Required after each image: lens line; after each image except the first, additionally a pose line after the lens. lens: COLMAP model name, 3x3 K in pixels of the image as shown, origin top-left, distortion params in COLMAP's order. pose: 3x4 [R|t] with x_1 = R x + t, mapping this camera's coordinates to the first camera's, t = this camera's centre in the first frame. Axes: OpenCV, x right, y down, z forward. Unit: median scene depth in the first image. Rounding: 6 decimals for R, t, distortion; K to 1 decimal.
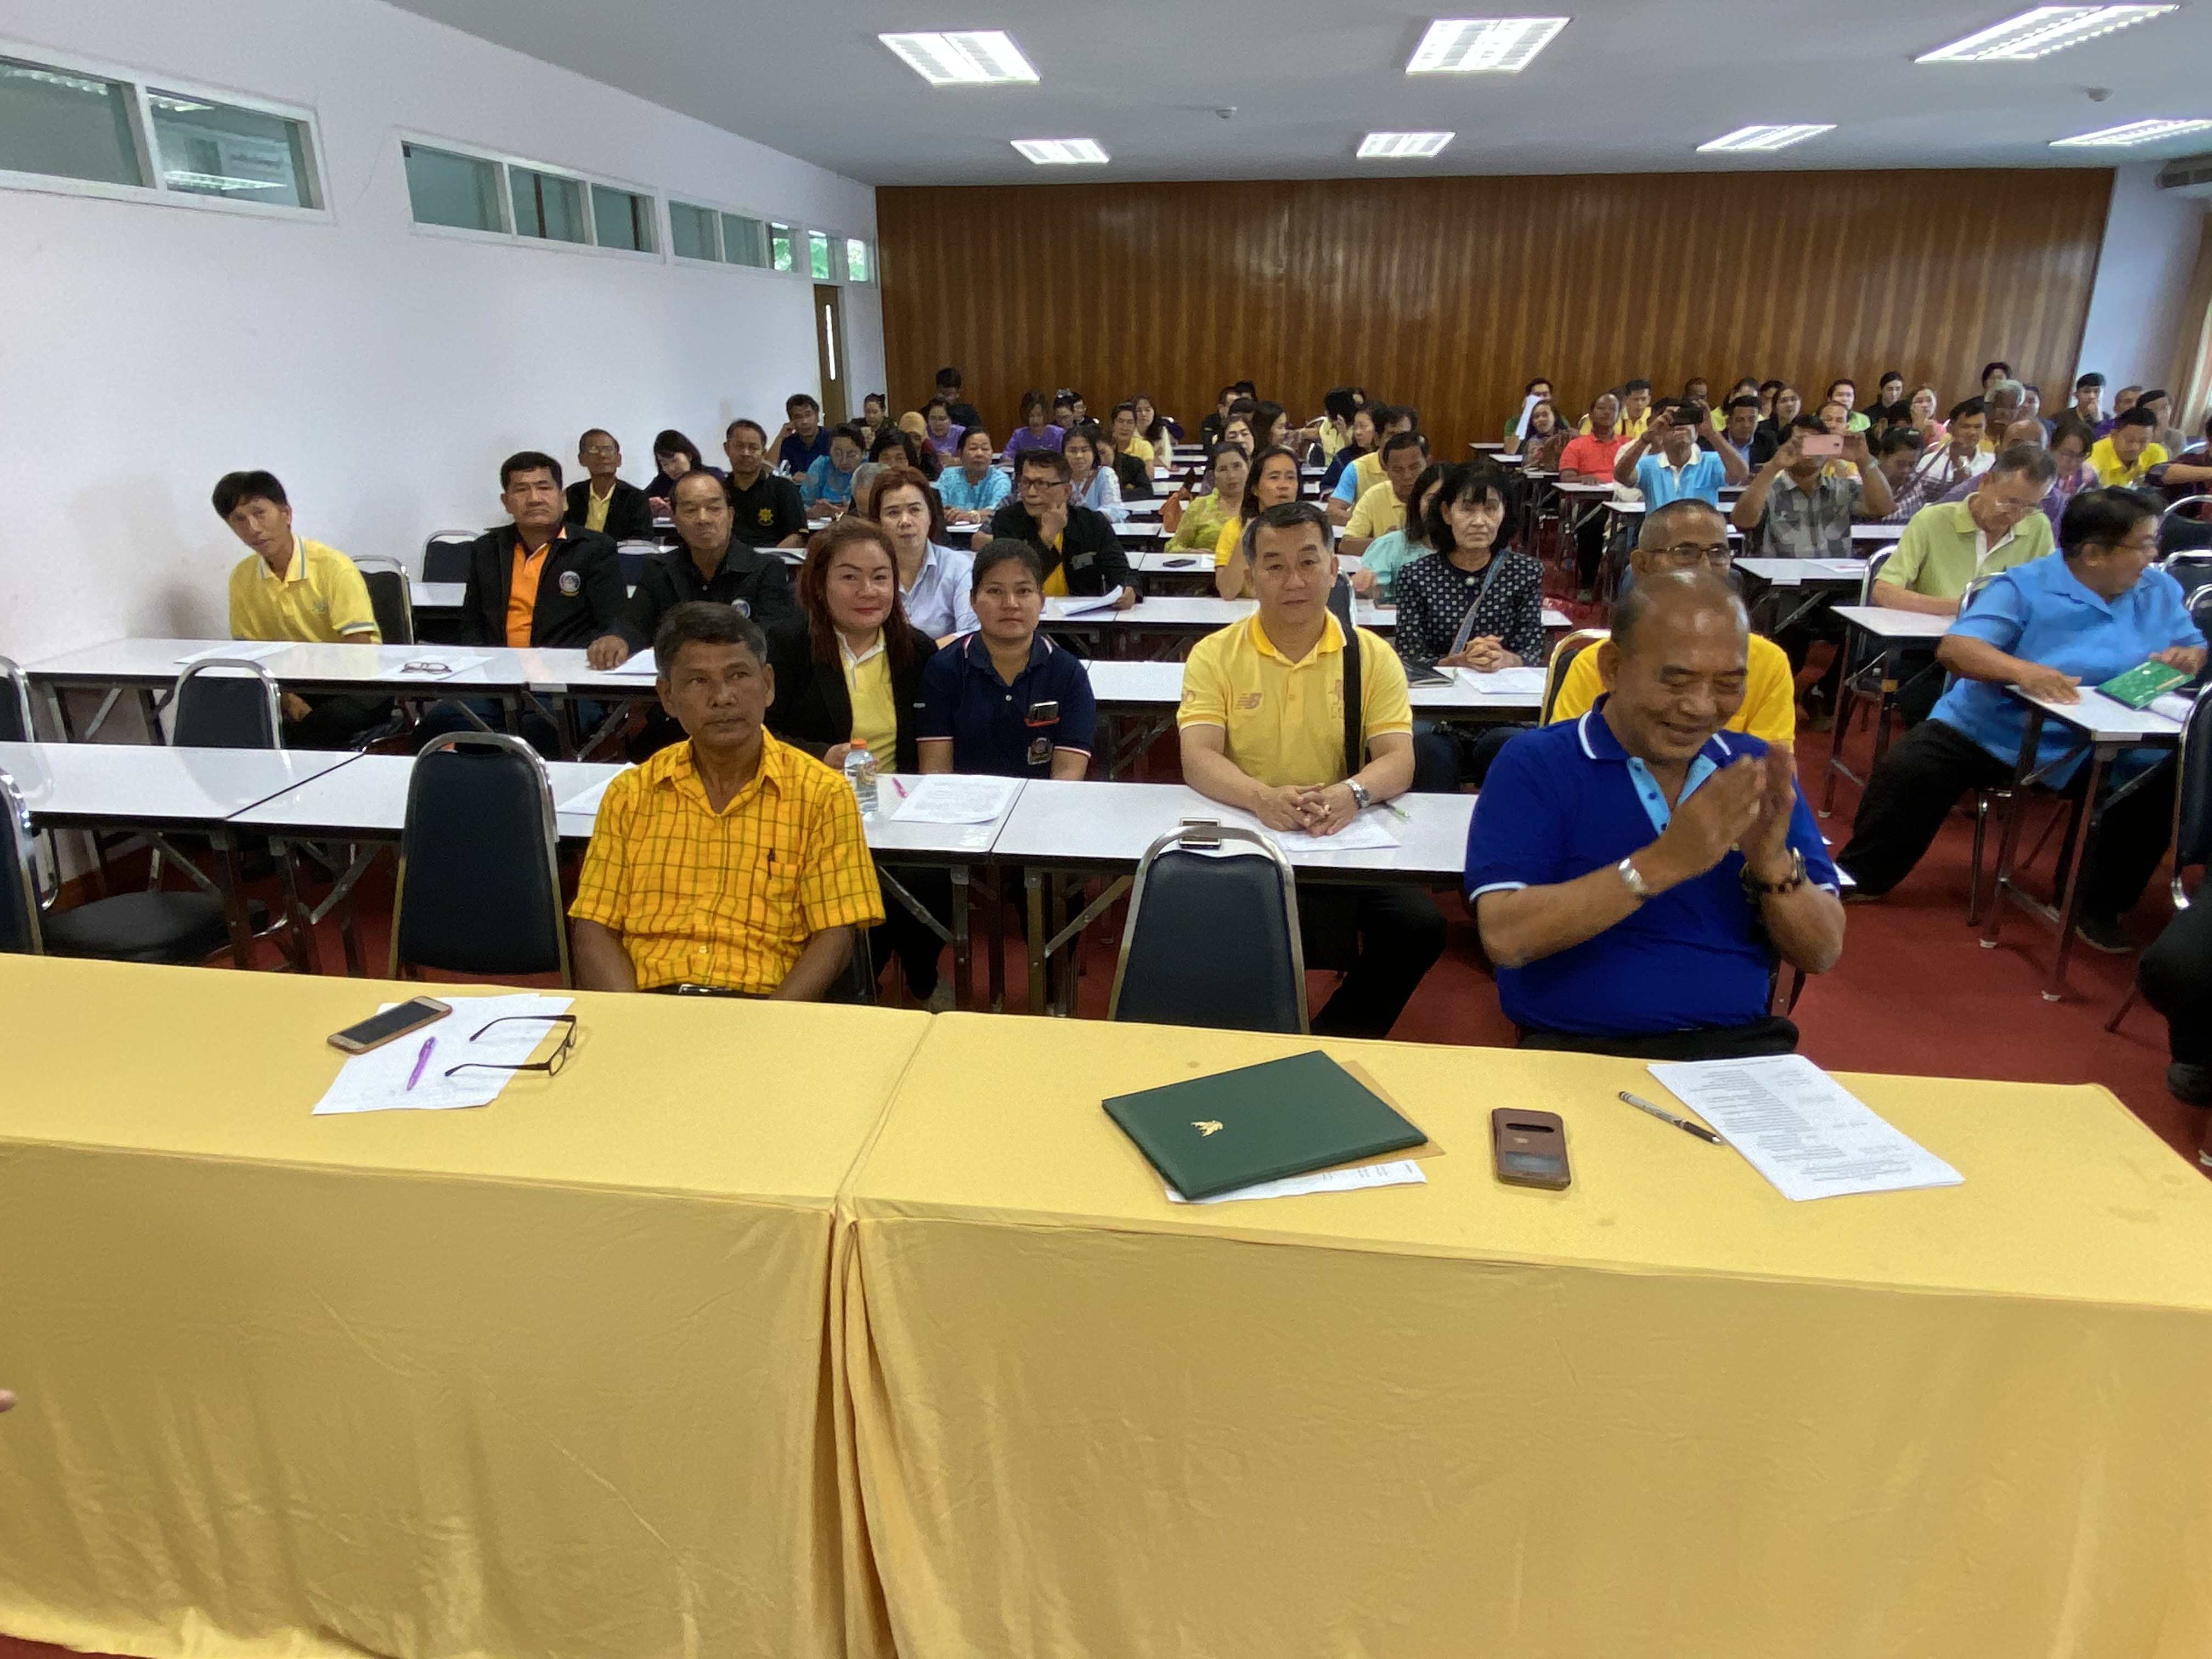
lens RADIAL K [[1350.0, 0, 1094.6], [0, 1350.0, 815.8], [0, 0, 1]] dist [0.051090, -0.047933]
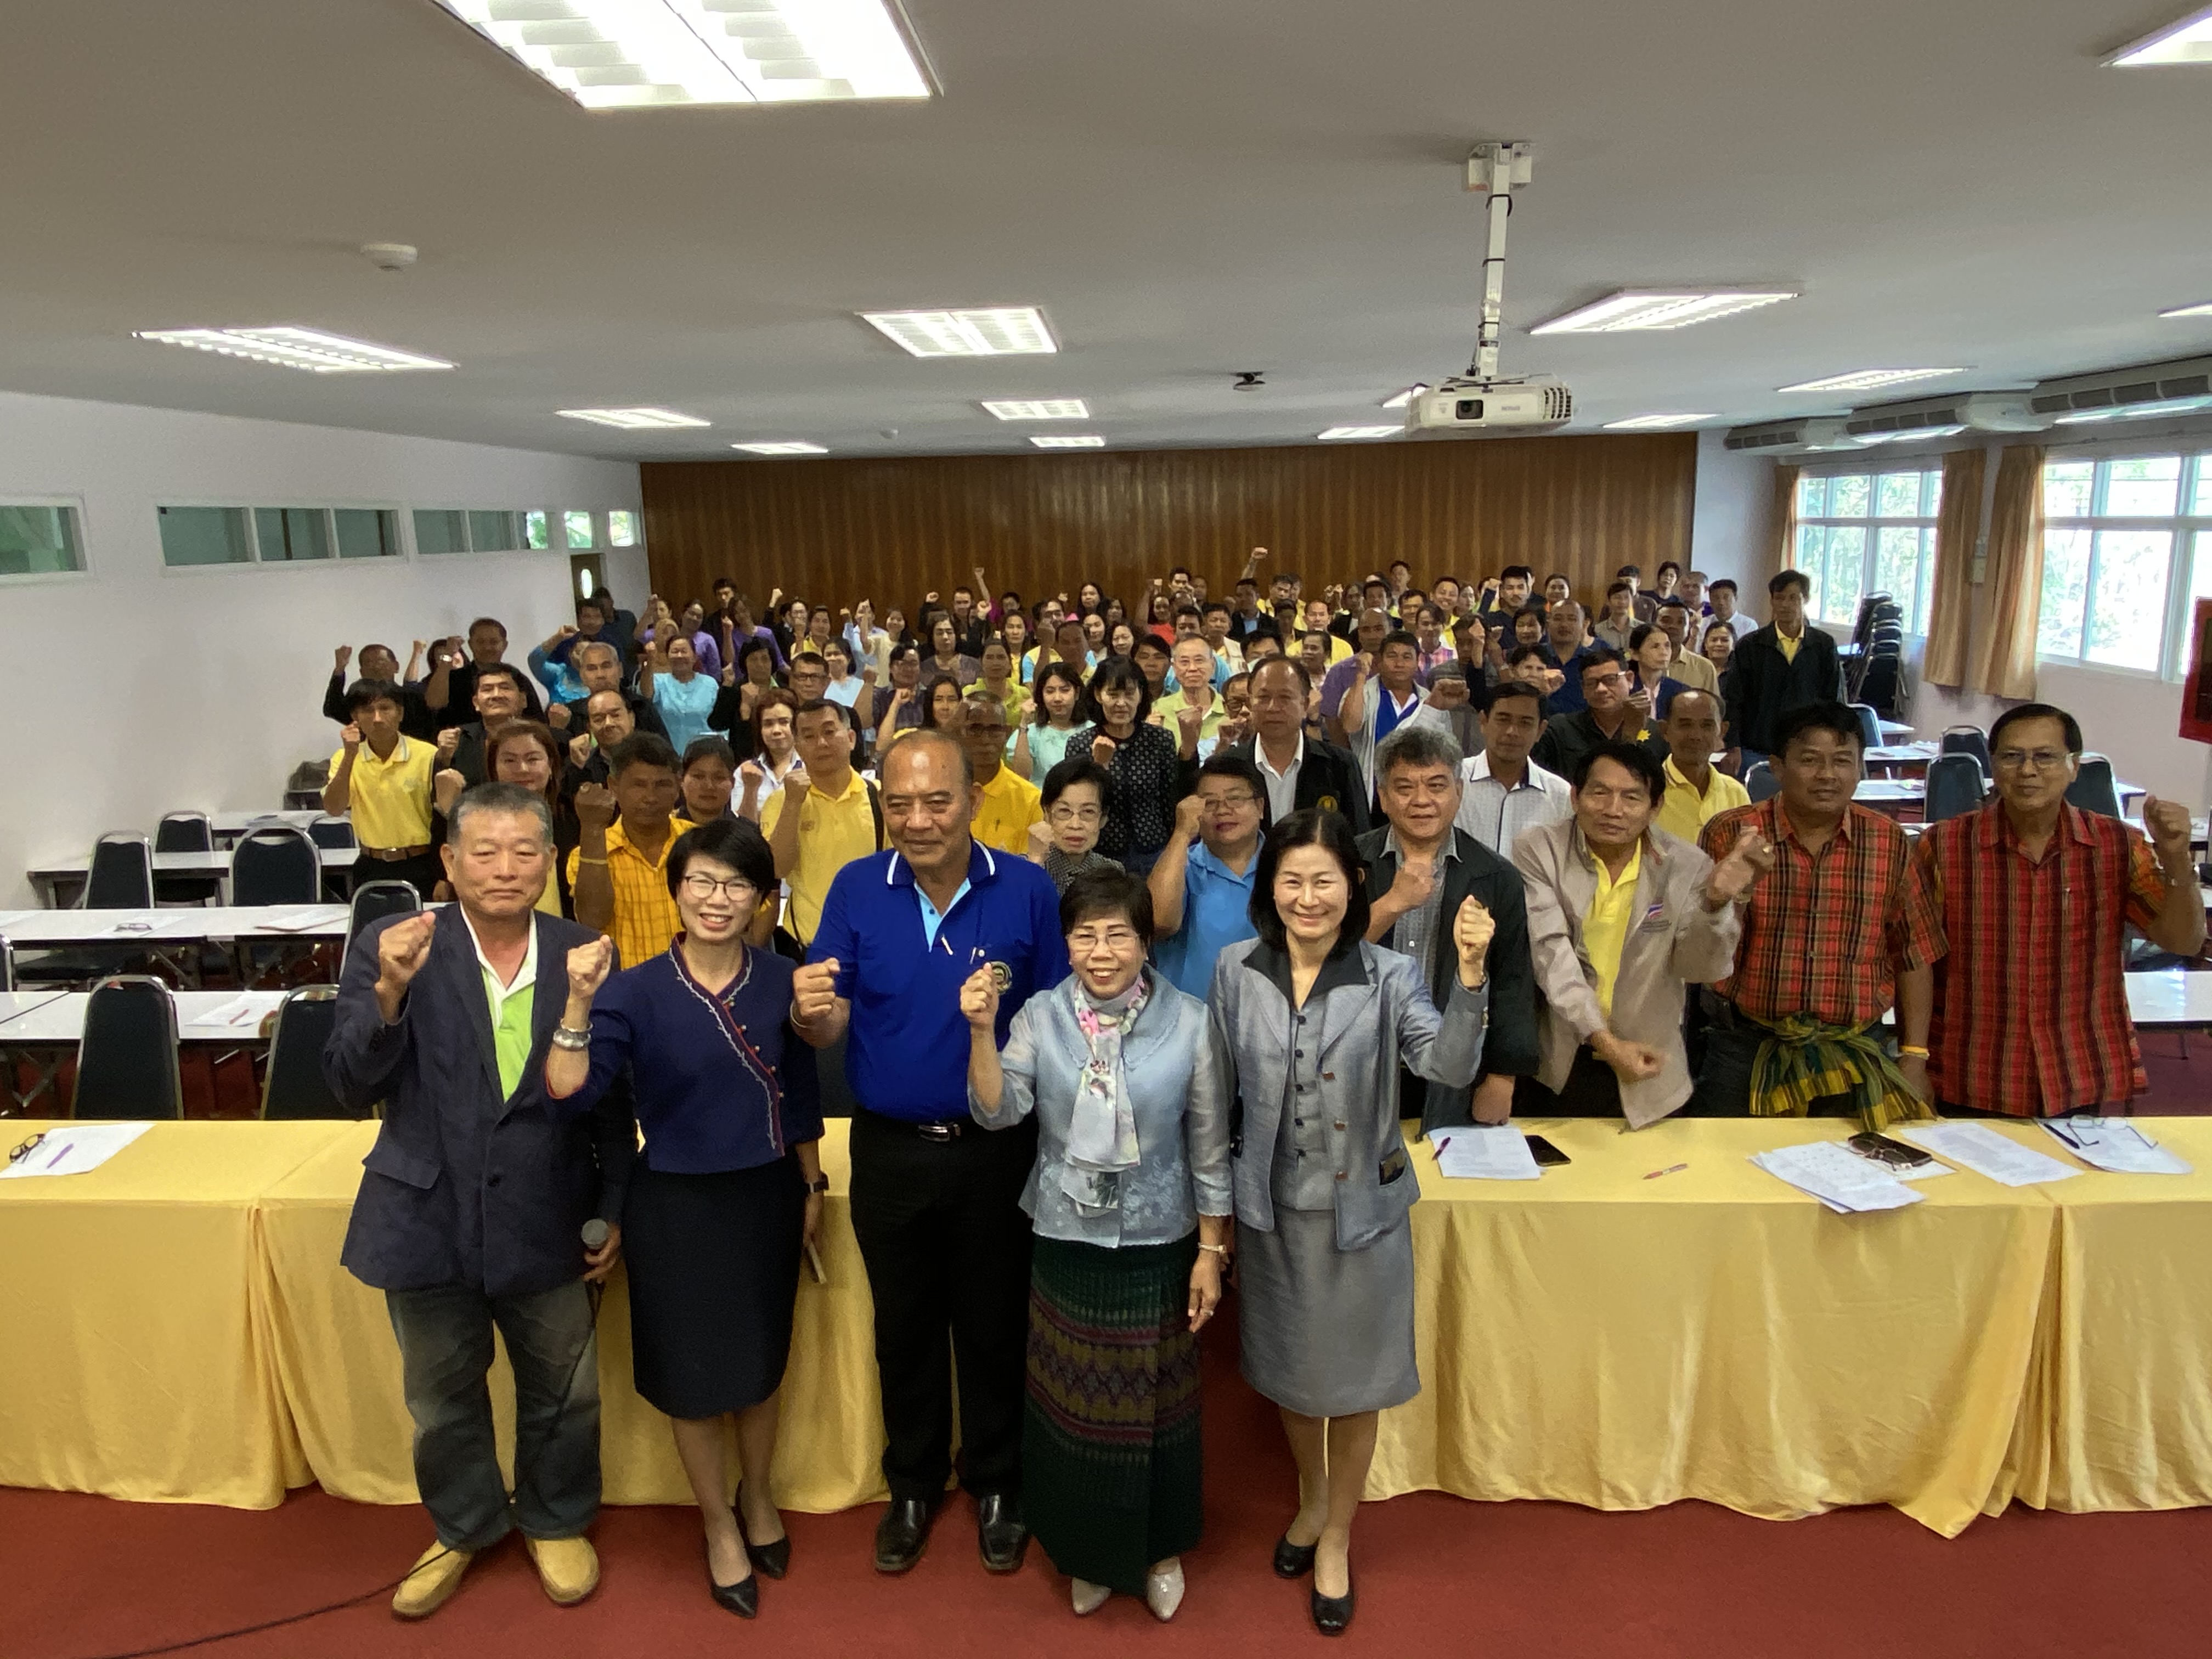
lens RADIAL K [[1436.0, 0, 1149.2], [0, 1436.0, 833.4], [0, 0, 1]] dist [0.001409, -0.018951]
pose [[0.993644, -0.038555, 0.105756, 0.278073], [0.051656, 0.990927, -0.124079, 0.021240], [-0.100012, 0.128754, 0.986620, -0.392980]]
